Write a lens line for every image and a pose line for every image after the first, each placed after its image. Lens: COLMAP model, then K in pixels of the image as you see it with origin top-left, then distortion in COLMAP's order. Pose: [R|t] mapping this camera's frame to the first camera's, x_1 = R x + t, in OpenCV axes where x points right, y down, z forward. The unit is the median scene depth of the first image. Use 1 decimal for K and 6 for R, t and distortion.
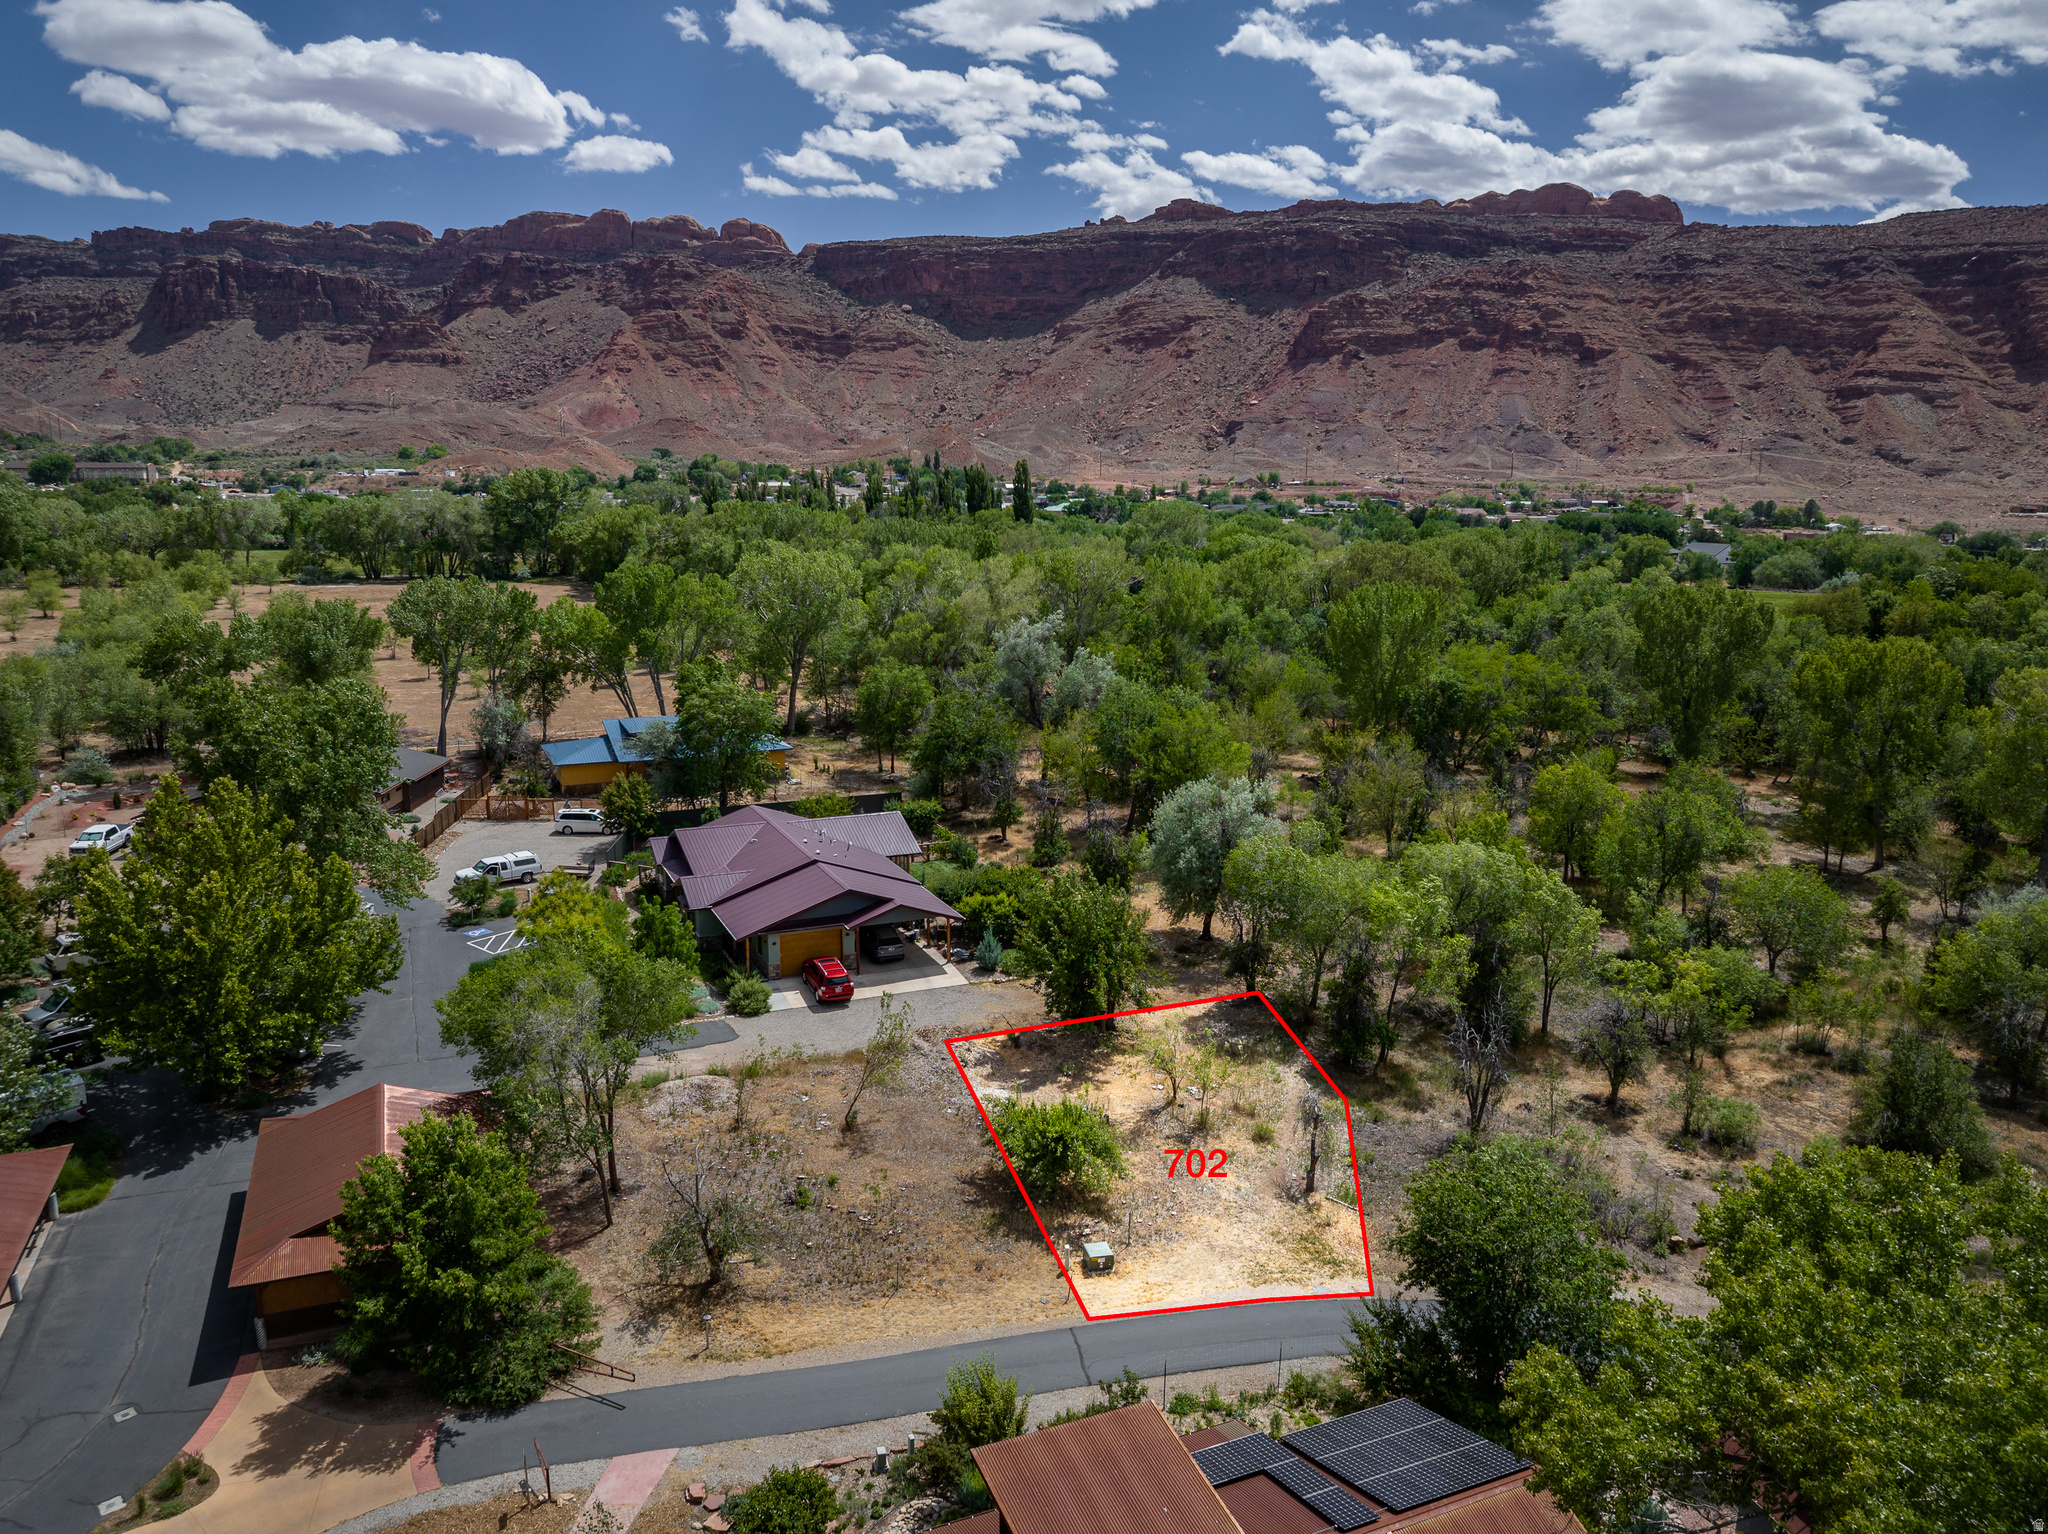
lens RADIAL K [[1437.0, 0, 1024.8], [0, 1437.0, 792.6], [0, 0, 1]] dist [-0.047749, 0.019190]
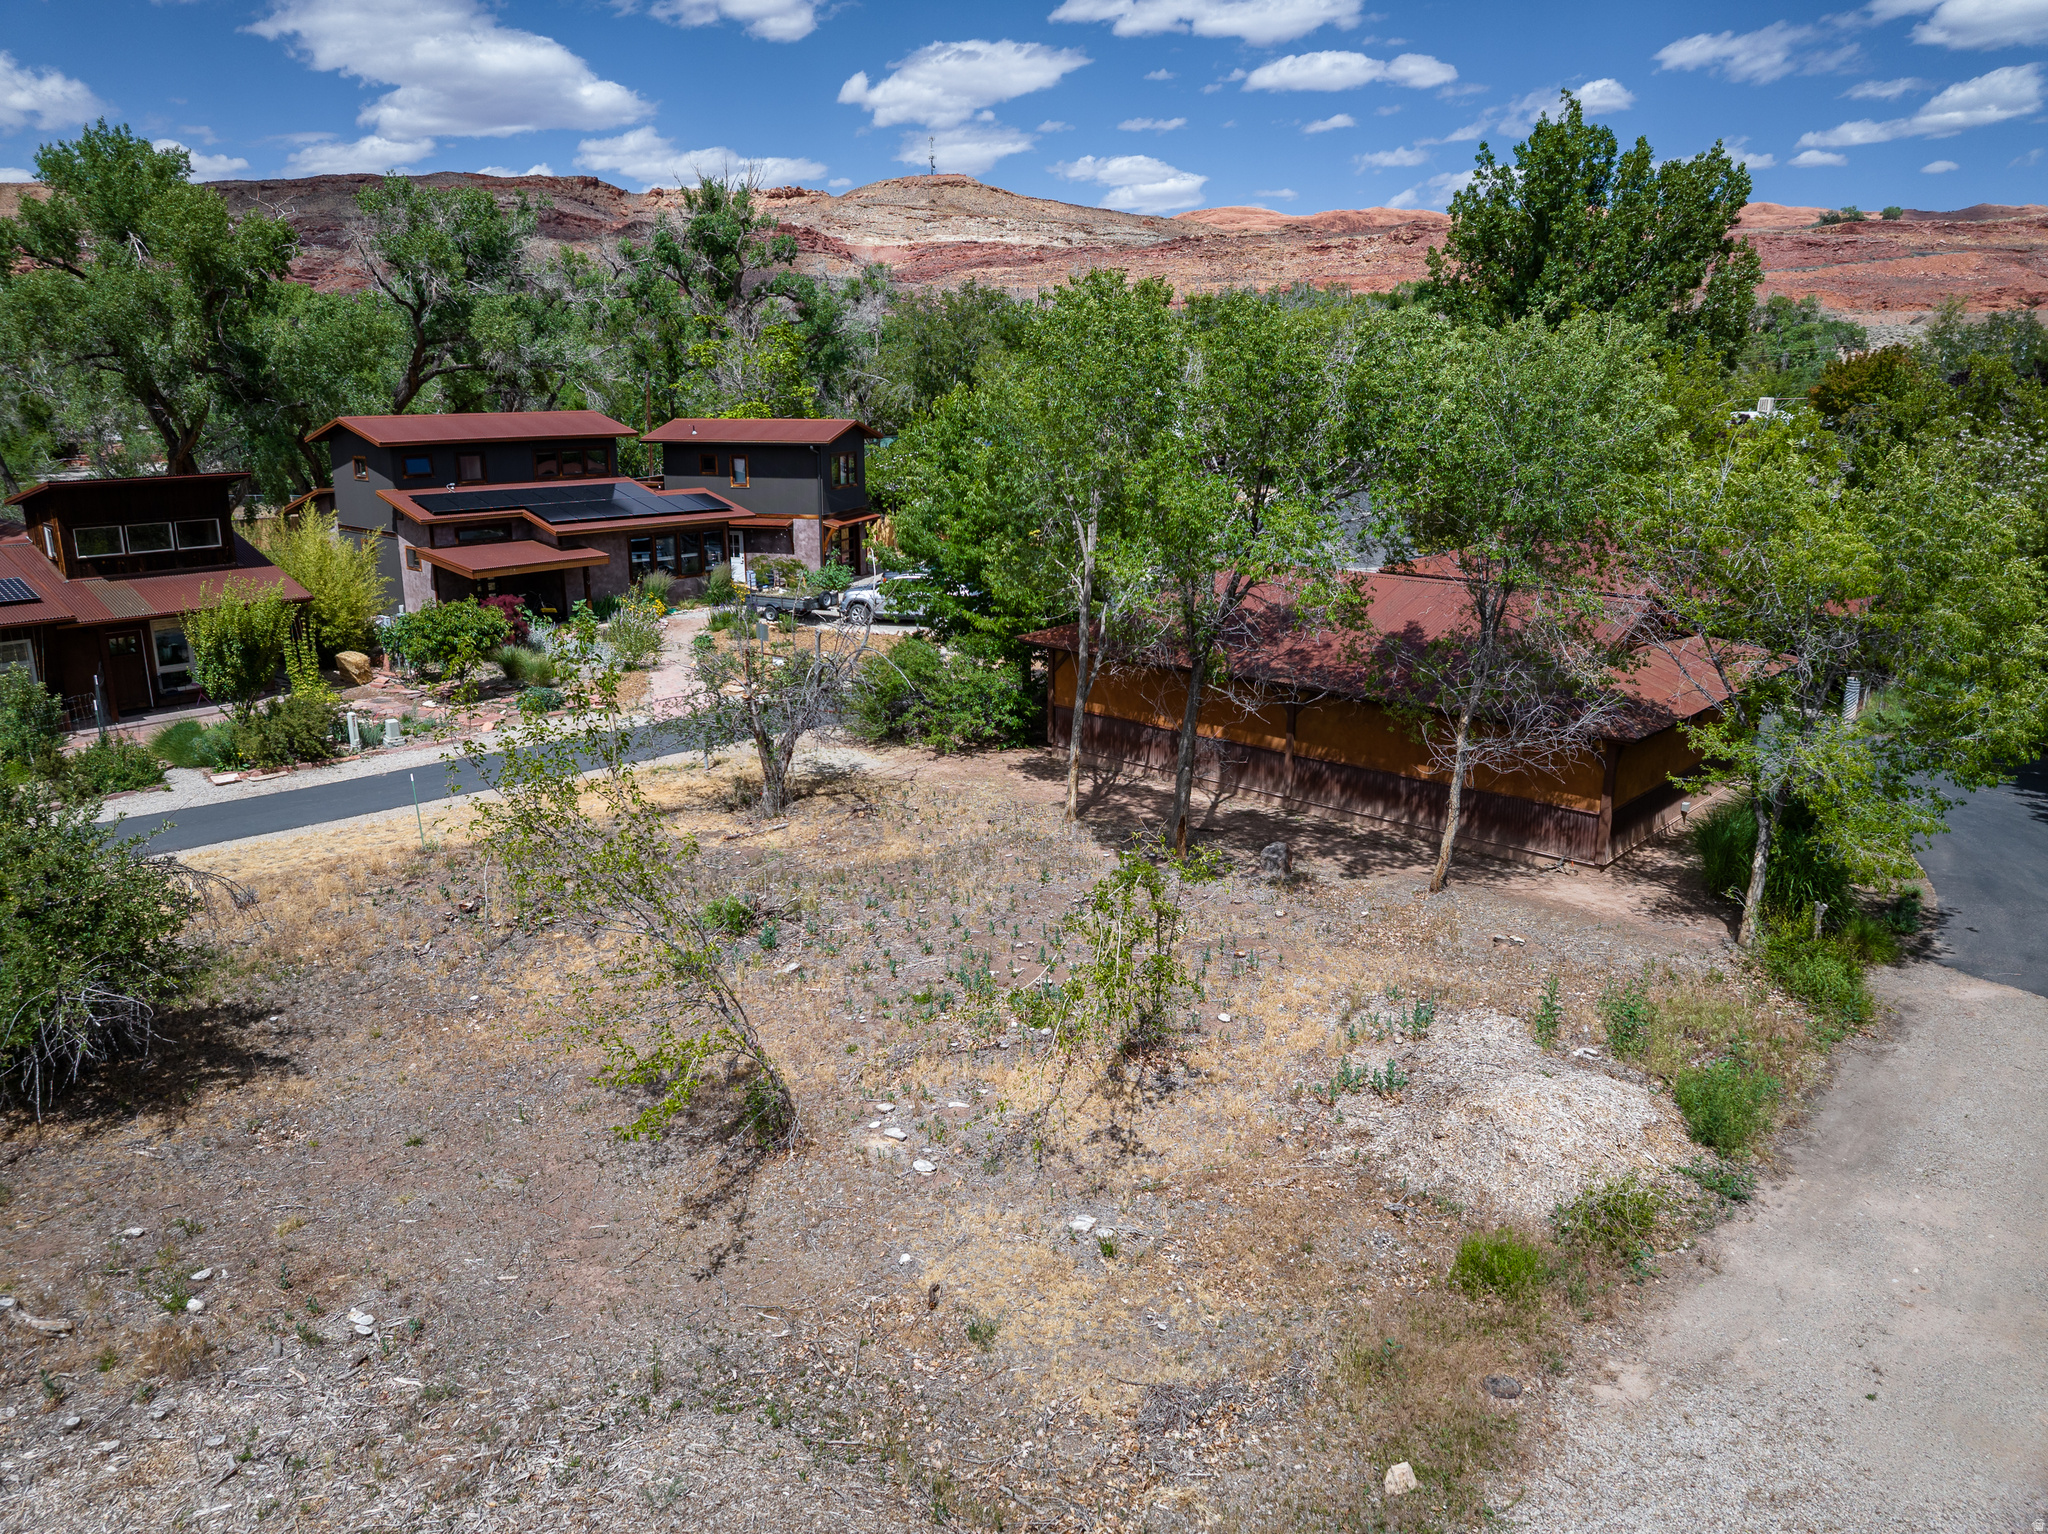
lens RADIAL K [[1443.7, 0, 1022.2], [0, 1443.7, 767.8], [0, 0, 1]] dist [-0.046347, 0.012437]
pose [[-0.914462, 0.100250, -0.392059, -0.066687], [-0.090874, 0.893212, 0.440356, 0.055210], [0.394337, 0.438317, -0.807698, 1.159939]]
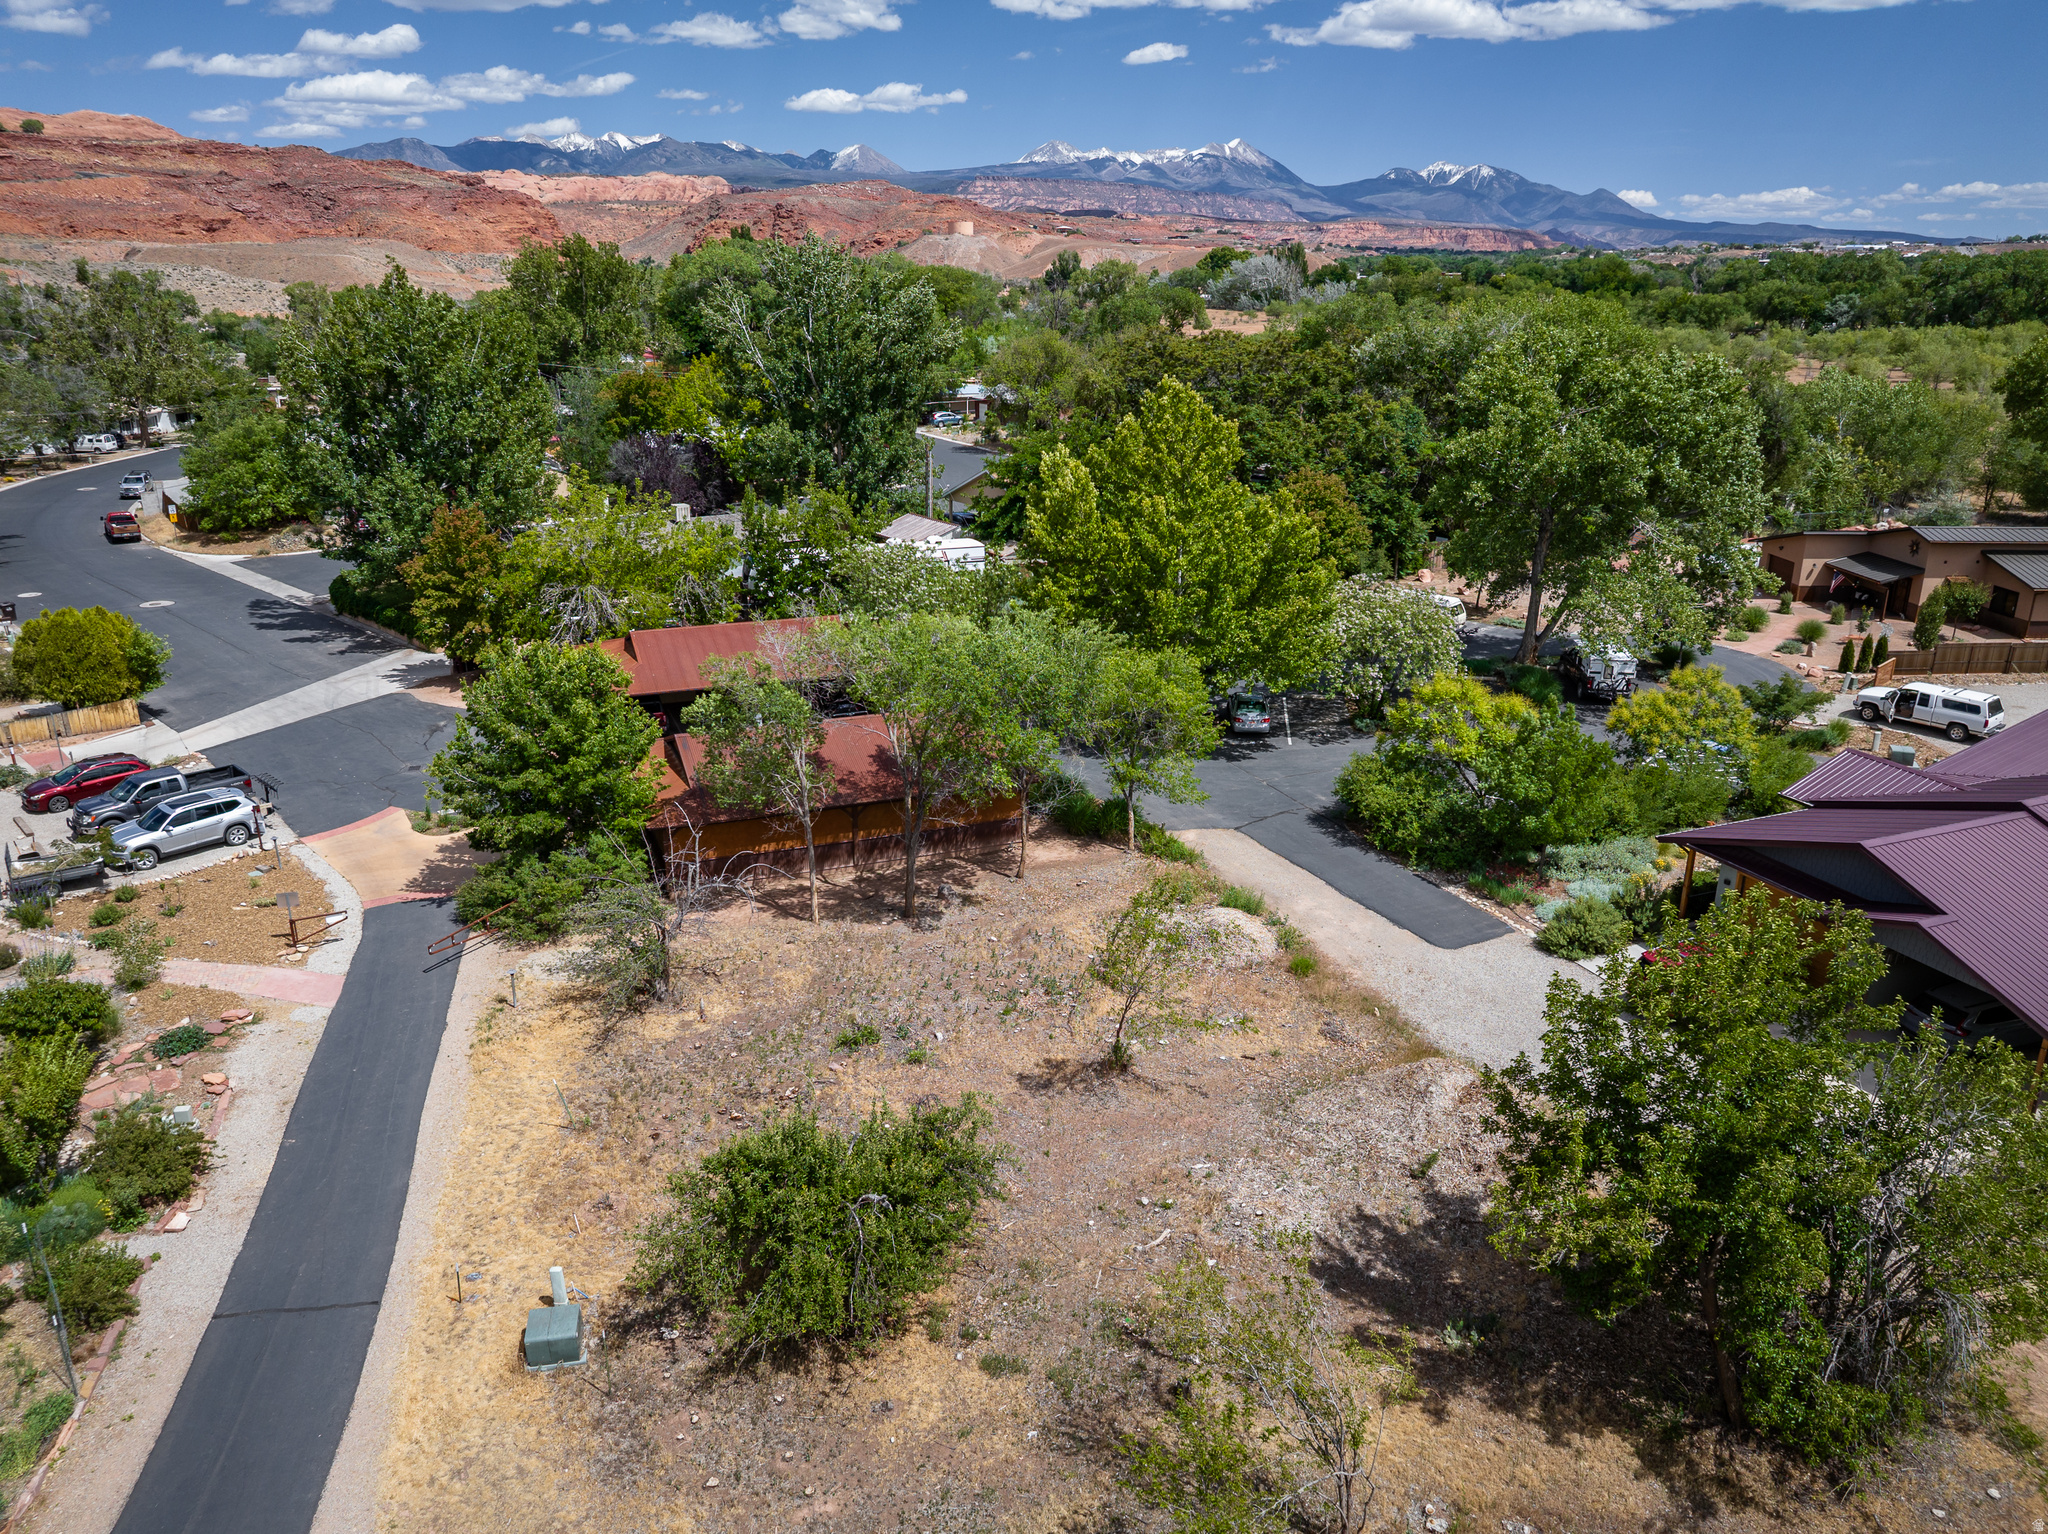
lens RADIAL K [[1443.7, 0, 1022.2], [0, 1443.7, 767.8], [0, 0, 1]] dist [-0.046347, 0.012437]
pose [[-0.030867, 0.311831, -0.949636, 0.380213], [-0.218492, 0.925006, 0.310845, -0.049357], [0.975350, 0.217083, 0.039581, 0.887712]]
